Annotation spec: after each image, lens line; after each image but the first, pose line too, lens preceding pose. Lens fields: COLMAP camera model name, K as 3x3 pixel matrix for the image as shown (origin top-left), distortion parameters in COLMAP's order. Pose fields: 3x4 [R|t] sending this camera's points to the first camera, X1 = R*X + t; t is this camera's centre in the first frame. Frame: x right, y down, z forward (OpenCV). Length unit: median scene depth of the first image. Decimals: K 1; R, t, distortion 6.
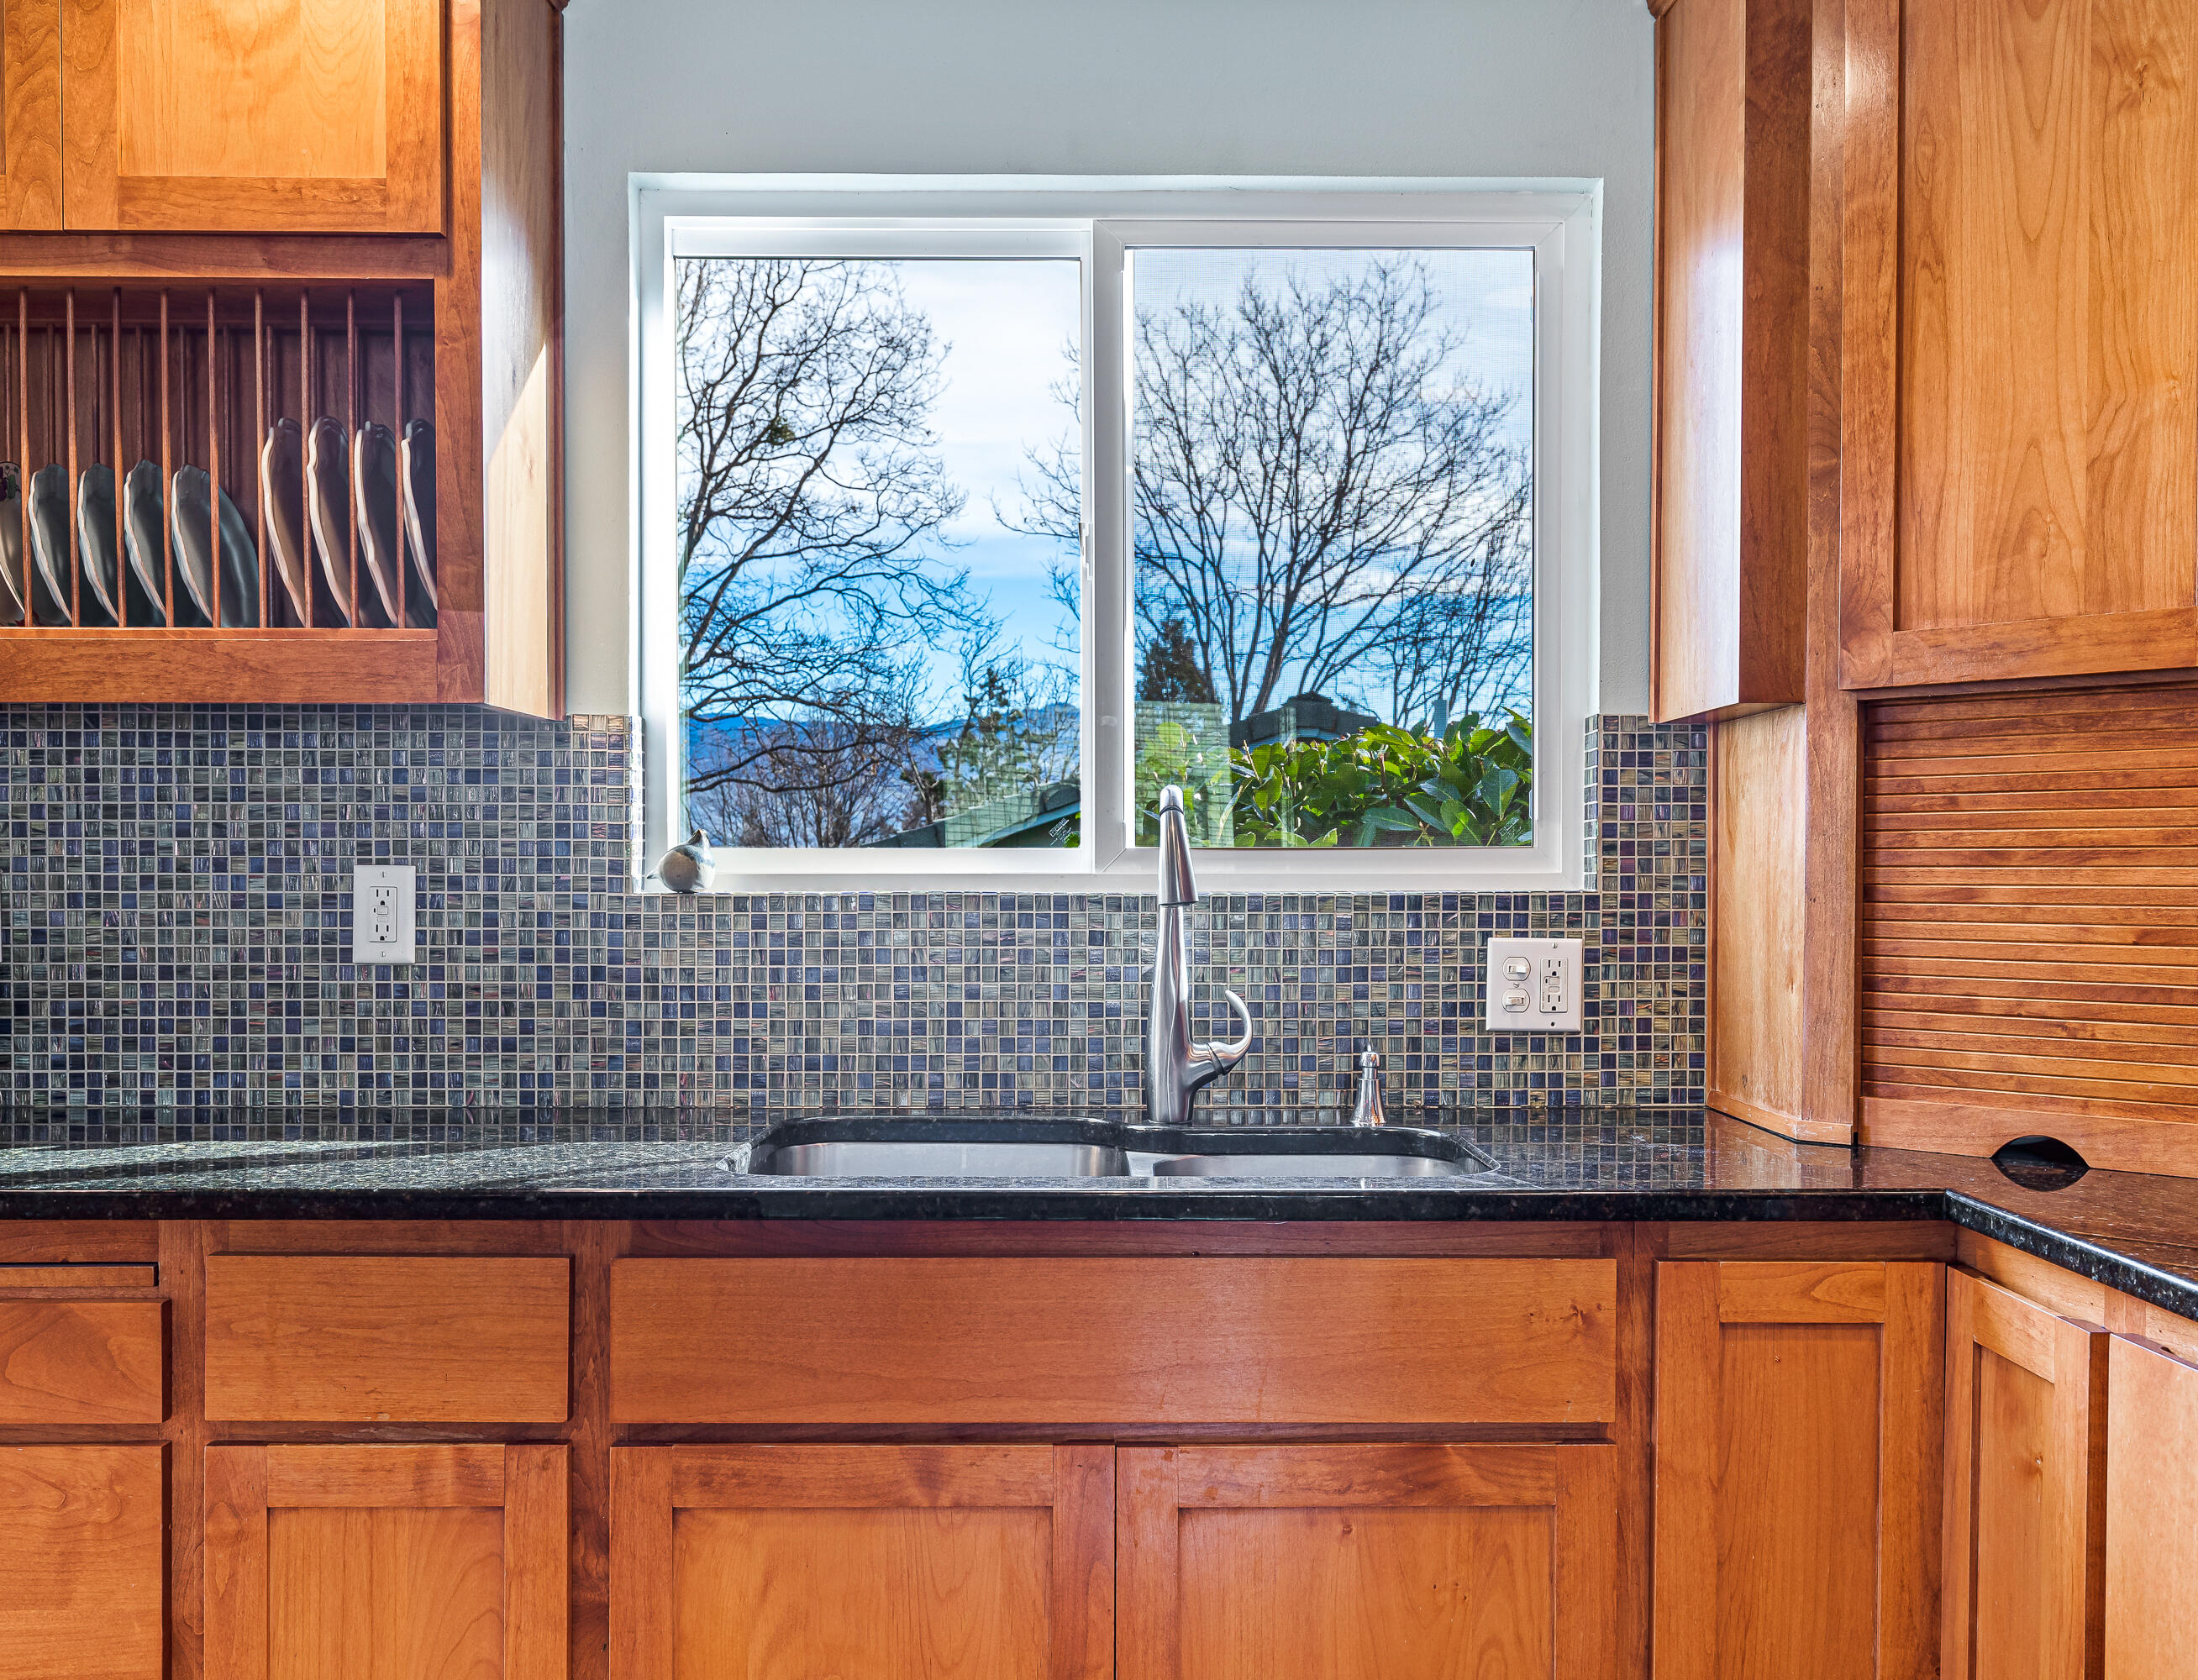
lens RADIAL K [[2143.1, 0, 1100.2], [0, 2143.1, 853.2], [0, 0, 1]] dist [0.020567, 0.000000]
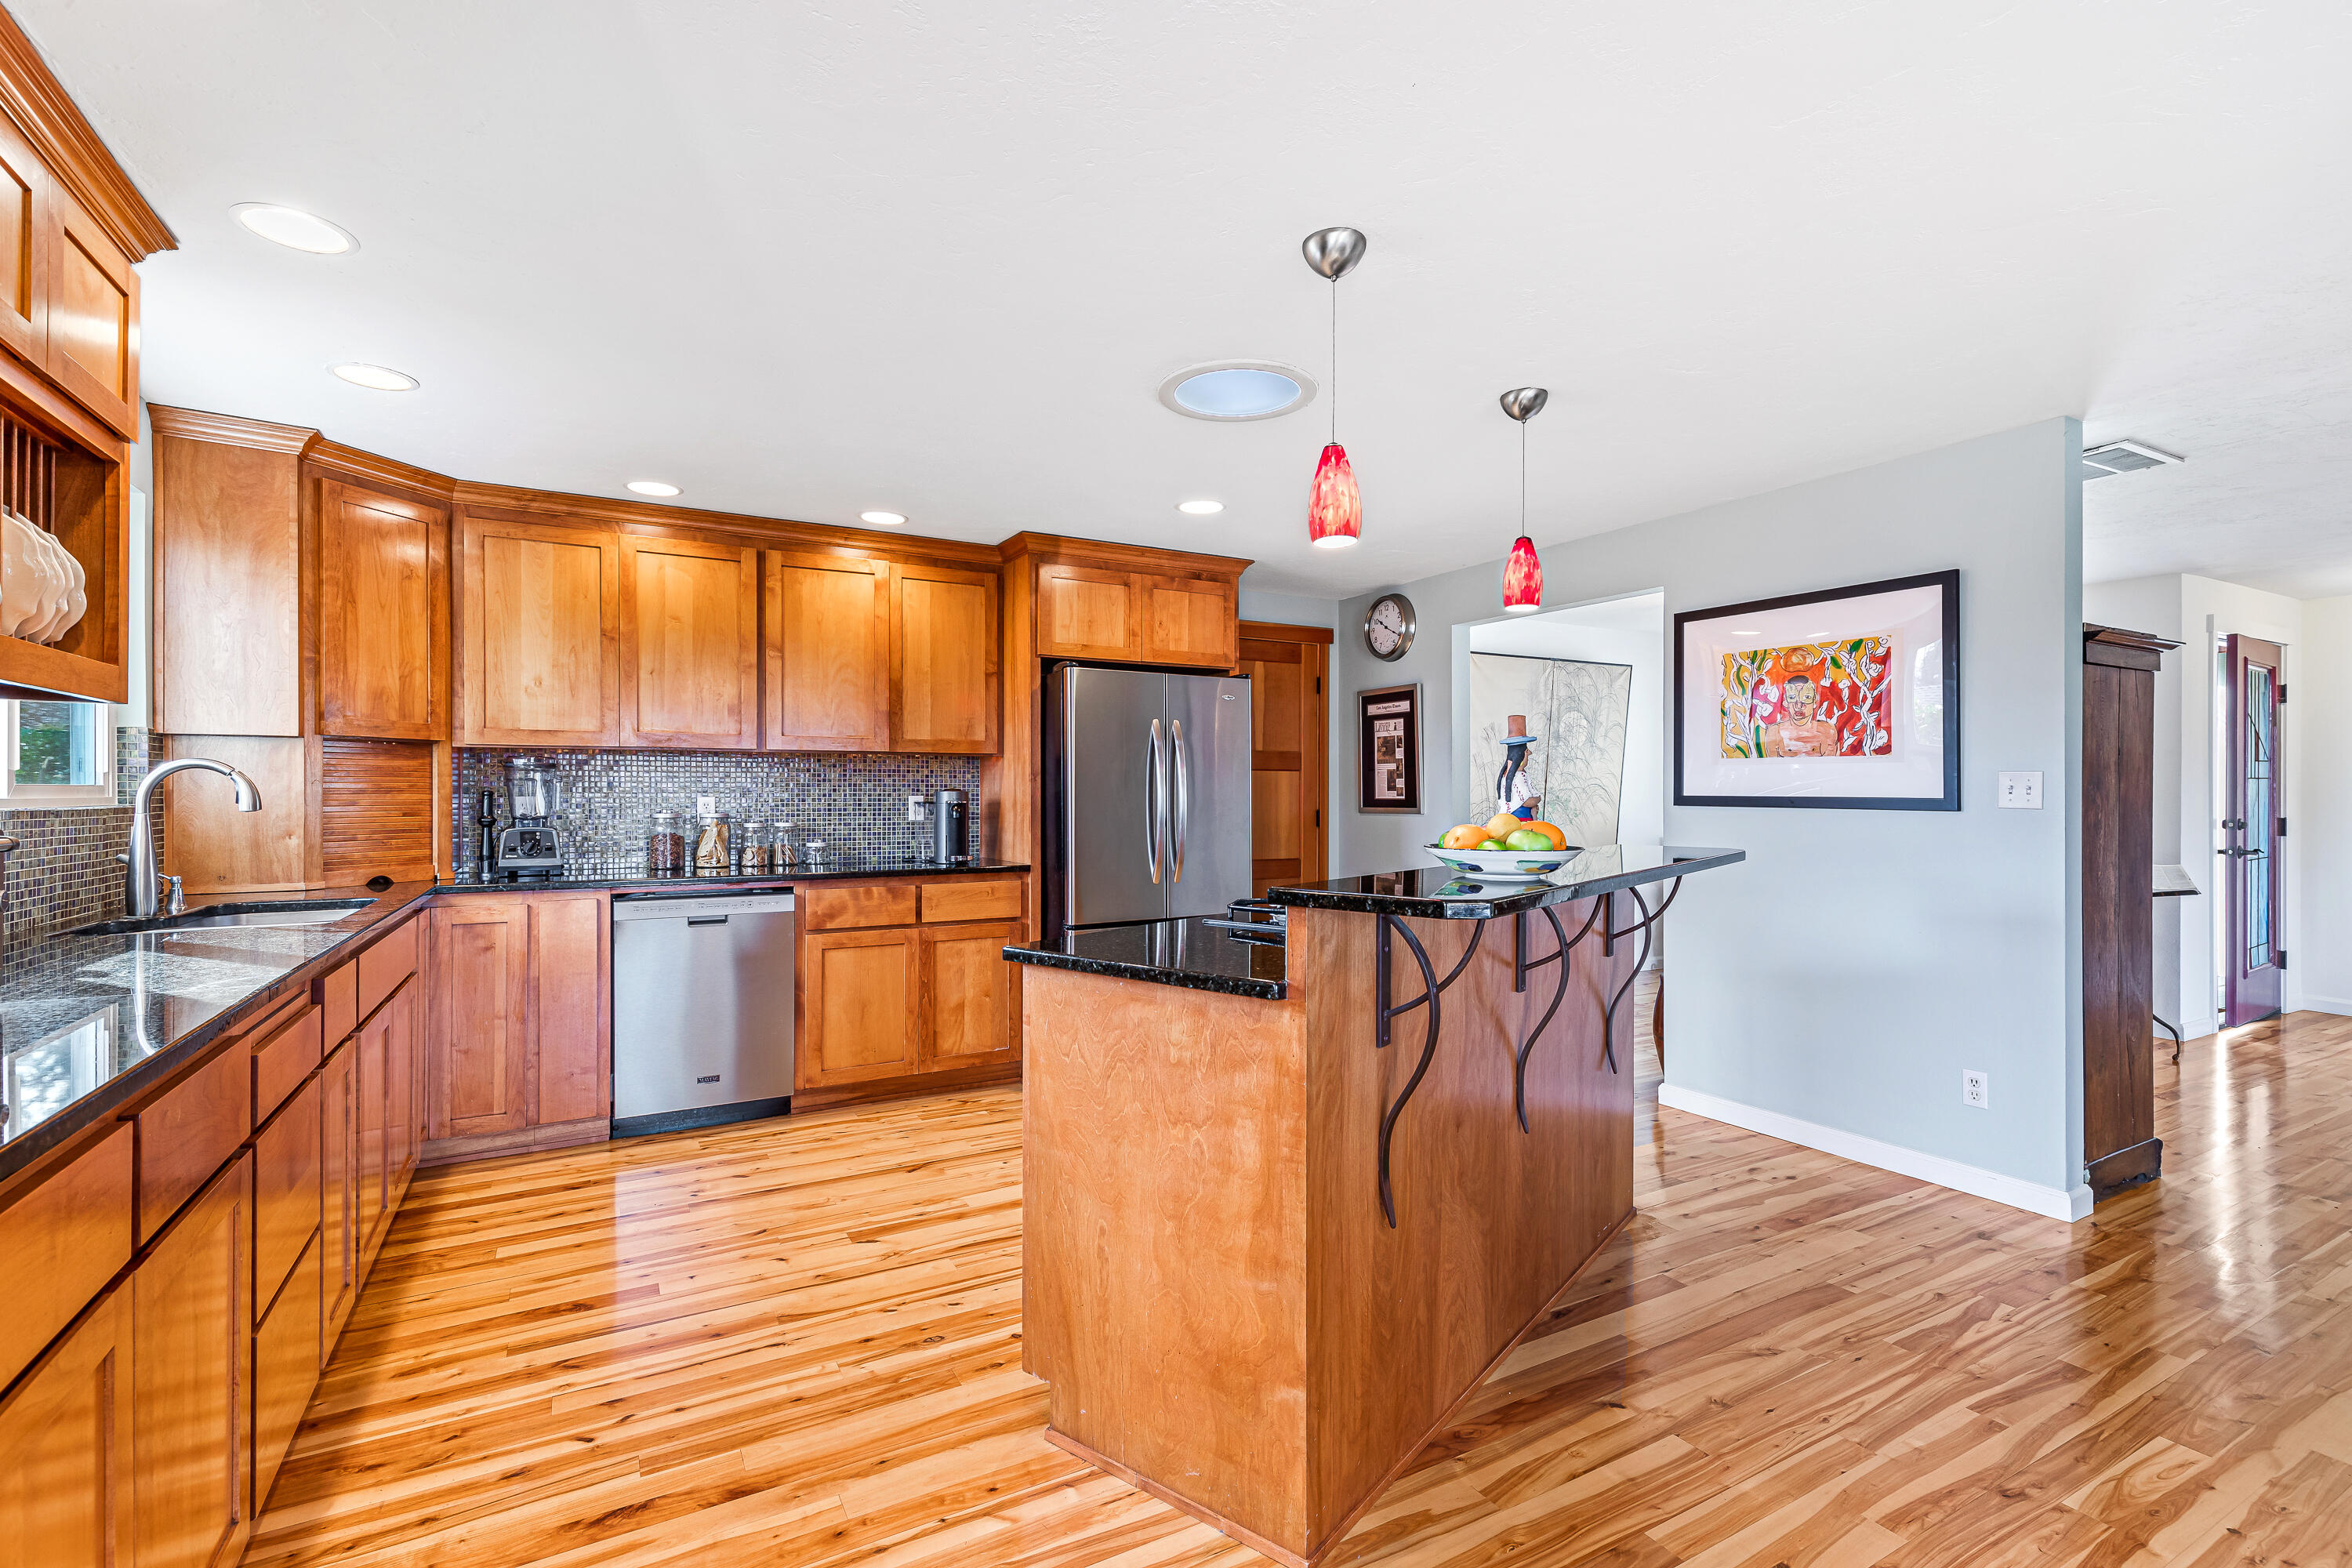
lens RADIAL K [[1061.0, 0, 1186.2], [0, 1061.0, 790.8], [0, 0, 1]] dist [0.003265, 0.000098]
pose [[-0.485634, 0.005301, 0.874146, -1.517739], [-0.005274, 0.999946, -0.008994, 0.008595], [-0.874146, -0.008978, -0.485580, 0.673724]]
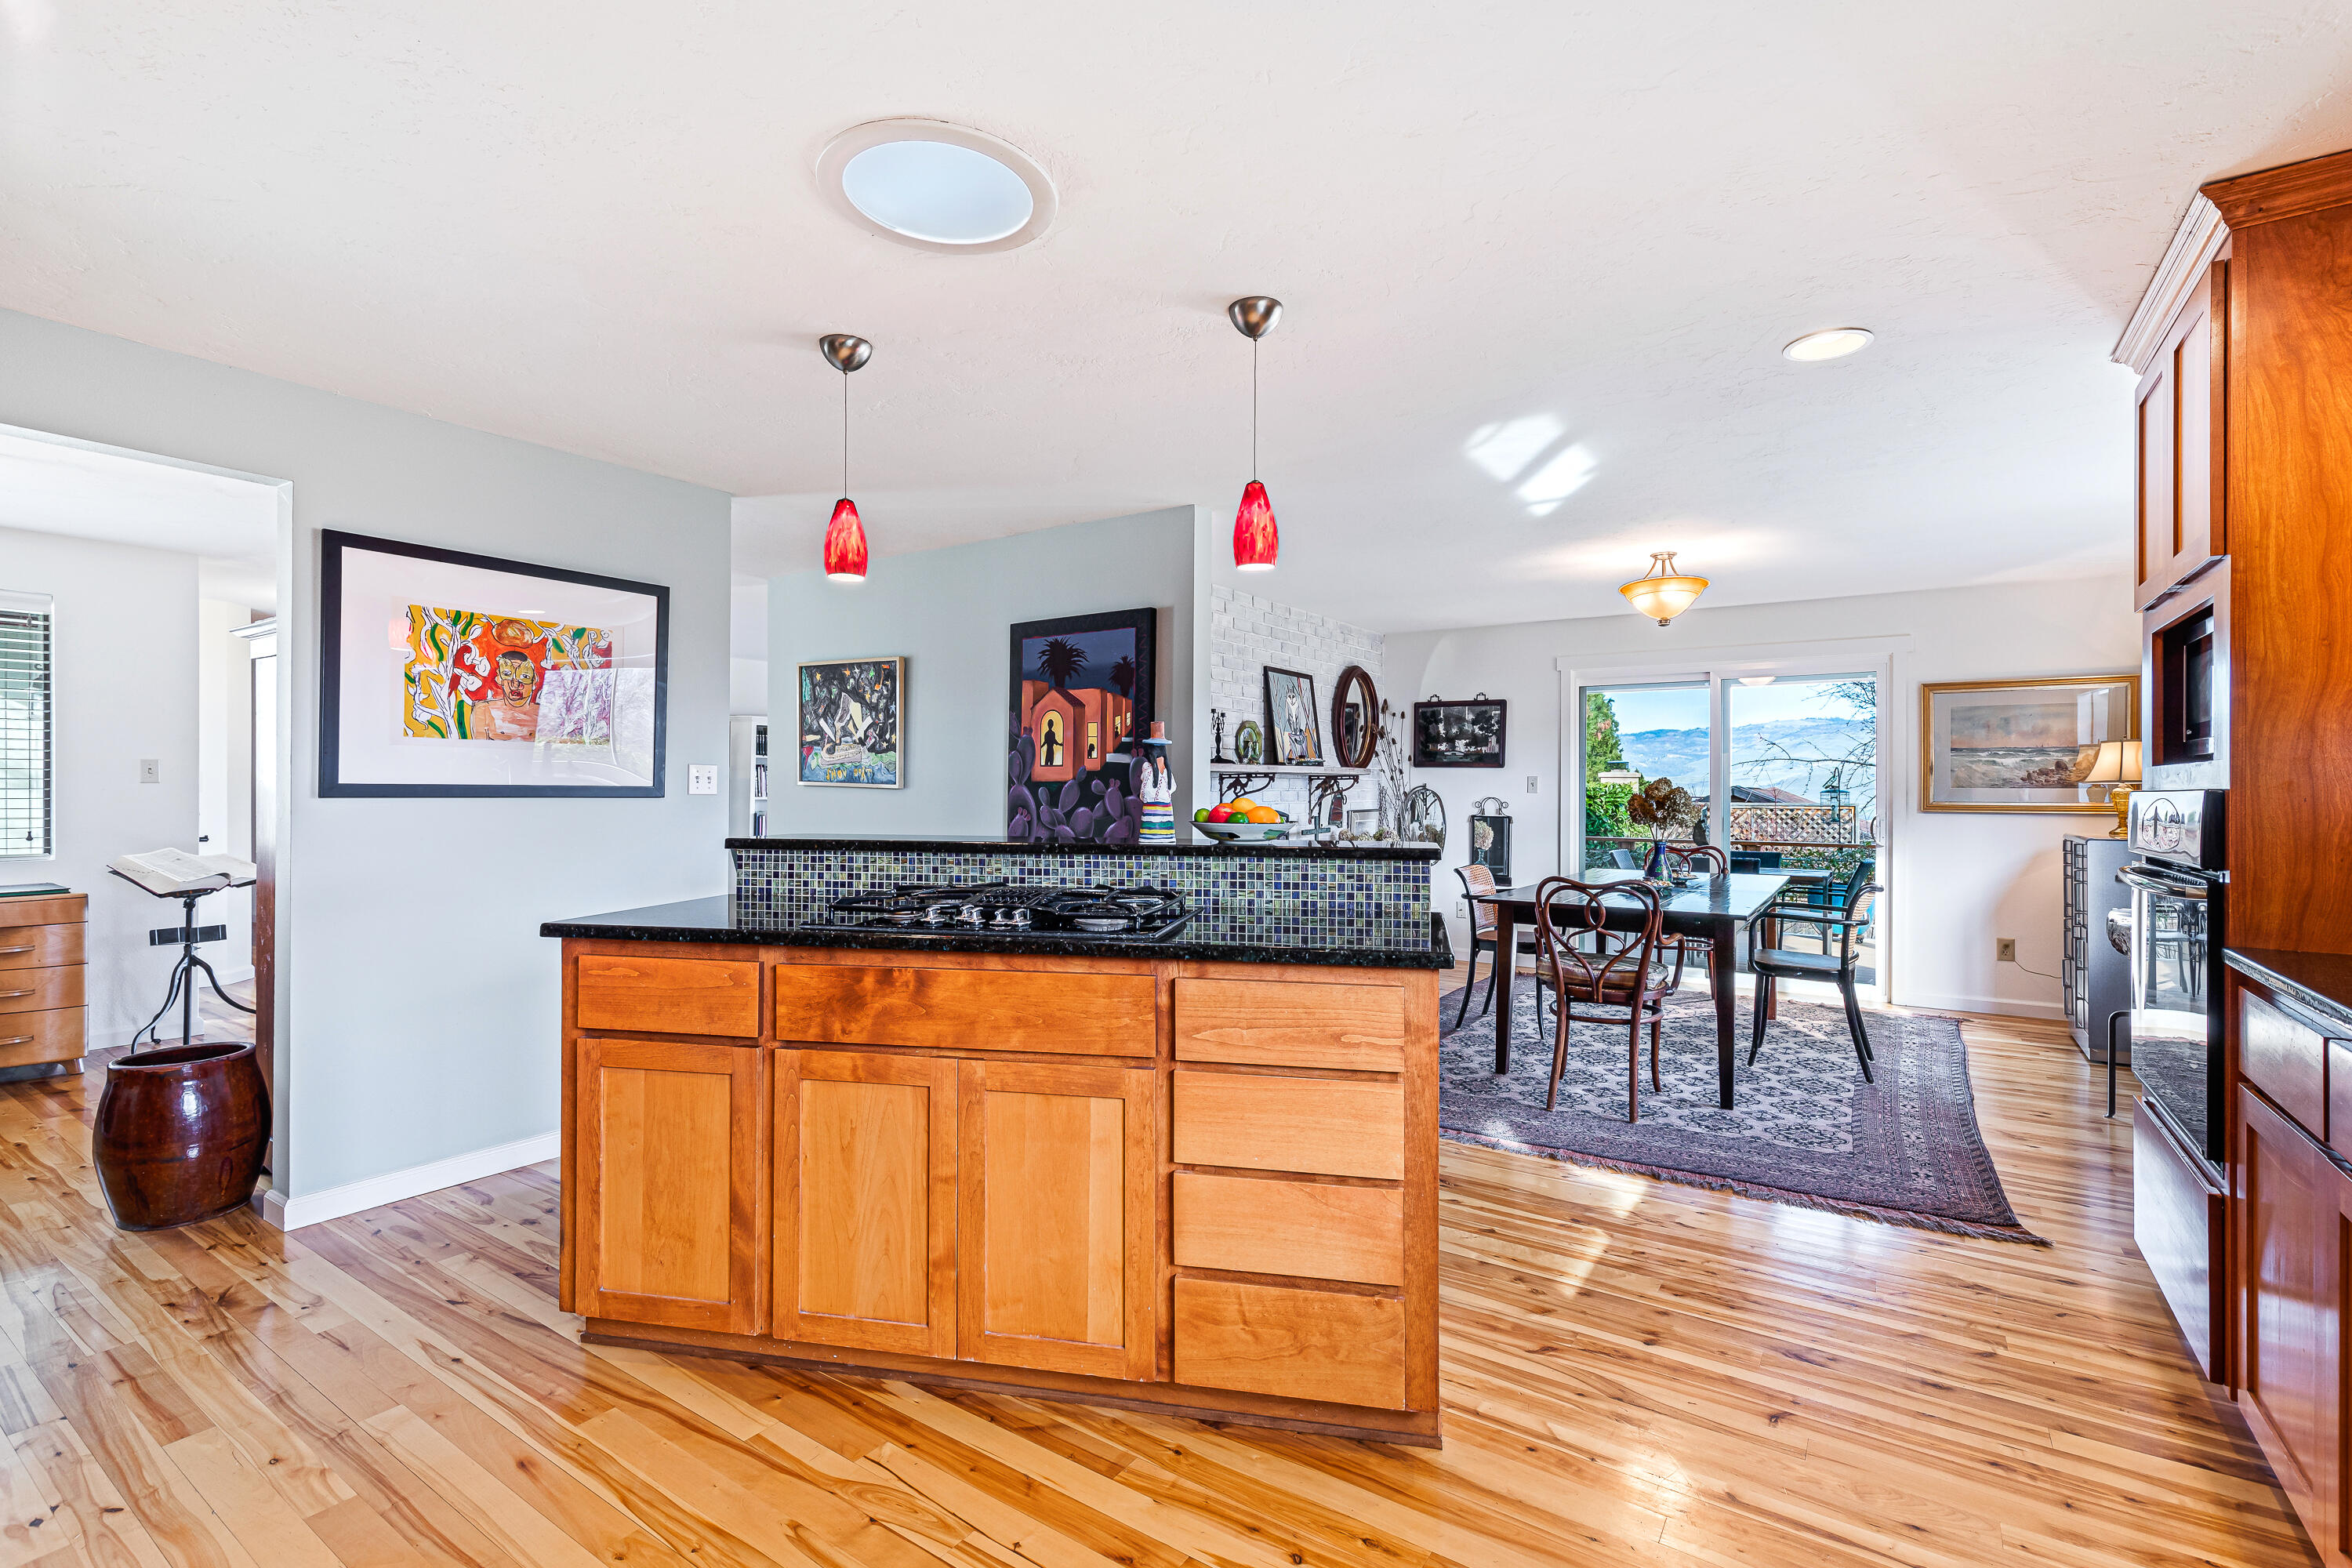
lens RADIAL K [[1061.0, 0, 1190.7], [0, 1061.0, 778.9], [0, 0, 1]] dist [0.003265, 0.000098]
pose [[-0.573433, -0.004951, -0.819237, 0.170739], [0.001055, 0.999976, -0.006782, 0.000125], [0.819252, -0.004753, -0.573415, 0.674181]]
